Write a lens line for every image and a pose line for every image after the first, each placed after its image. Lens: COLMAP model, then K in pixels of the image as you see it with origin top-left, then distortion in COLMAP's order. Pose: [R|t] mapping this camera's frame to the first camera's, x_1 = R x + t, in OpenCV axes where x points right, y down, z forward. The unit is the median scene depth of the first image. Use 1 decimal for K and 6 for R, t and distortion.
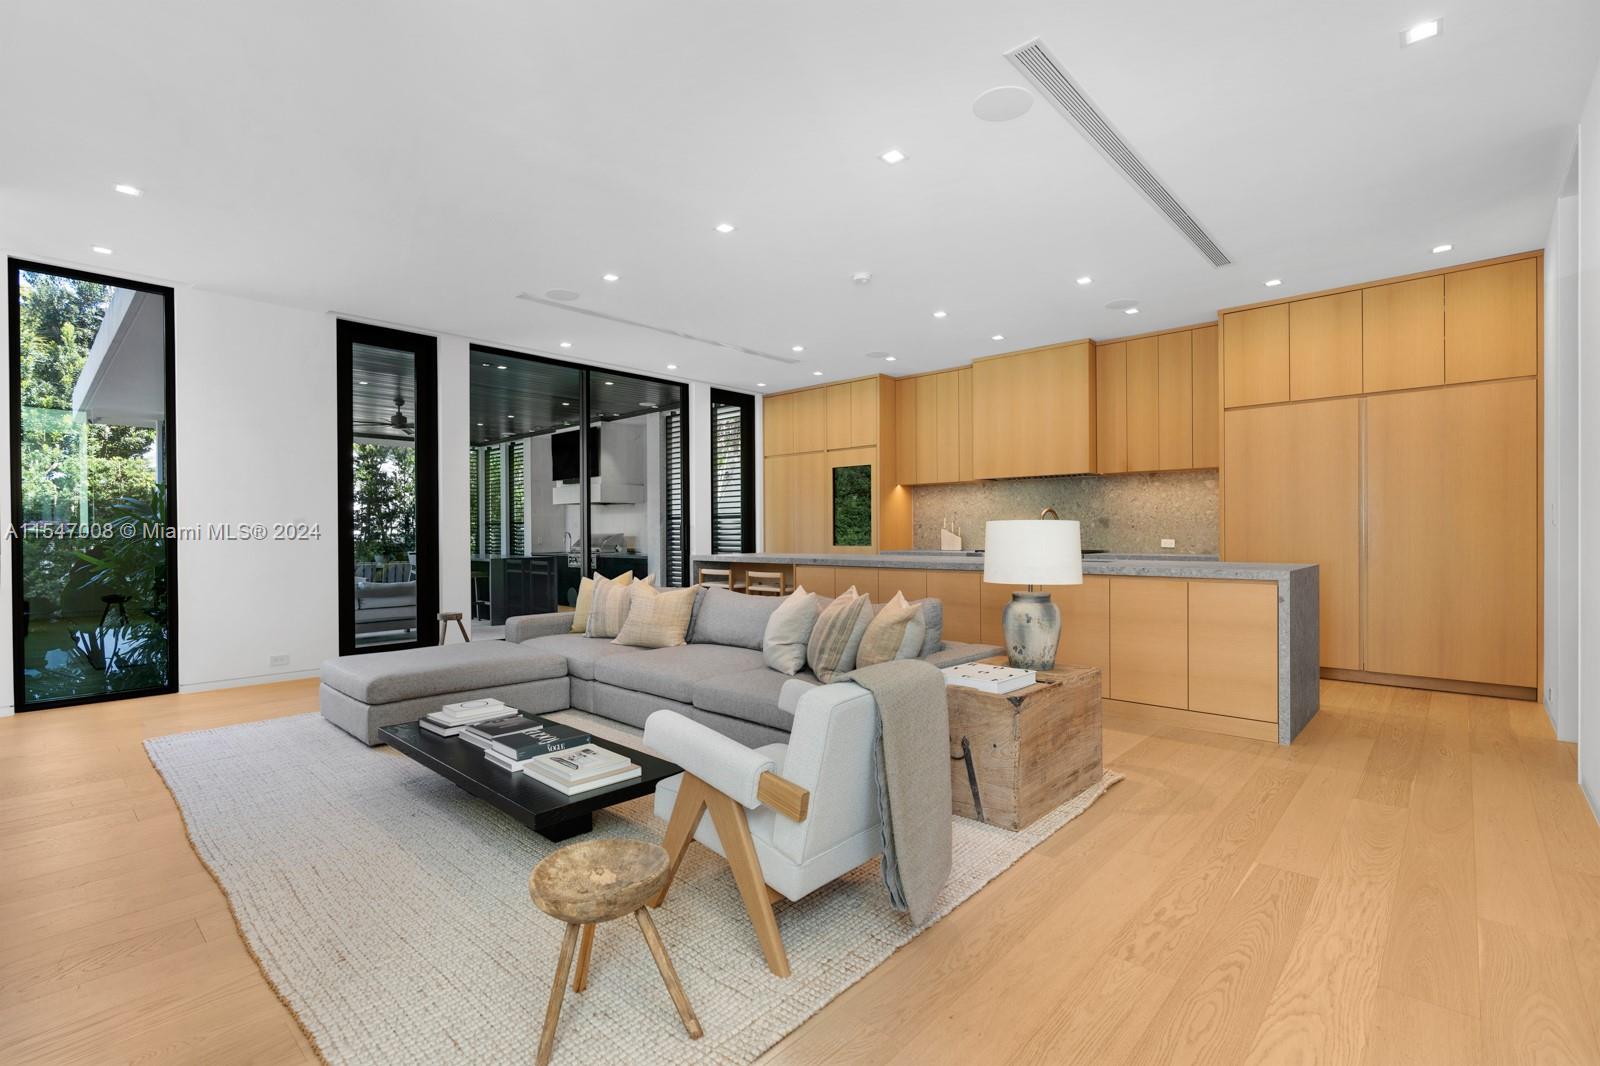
lens RADIAL K [[716.6, 0, 797.2], [0, 716.6, 527.7], [0, 0, 1]] dist [0.003266, 0.000365]
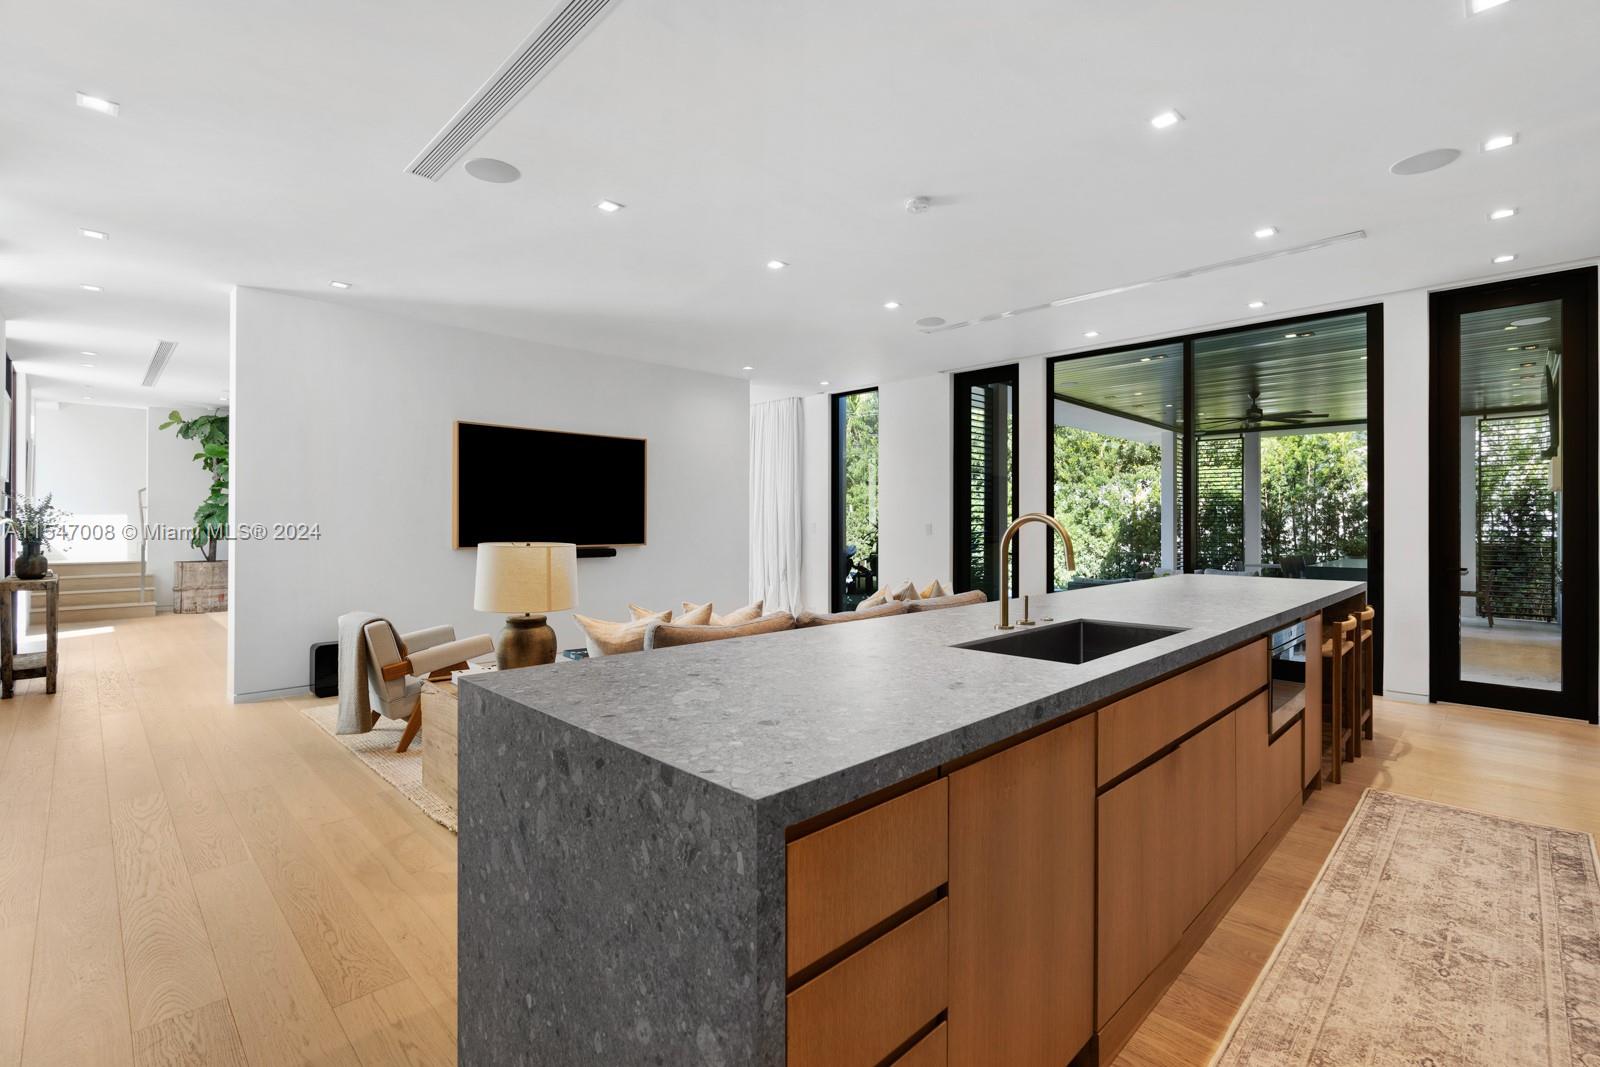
lens RADIAL K [[716.6, 0, 796.3], [0, 716.6, 525.4], [0, 0, 1]] dist [0.003266, 0.000365]
pose [[-0.040802, 0.003914, -0.999160, 0.636258], [-0.013704, 0.999896, 0.004476, -0.013709], [0.999073, 0.013875, -0.040744, 0.705573]]
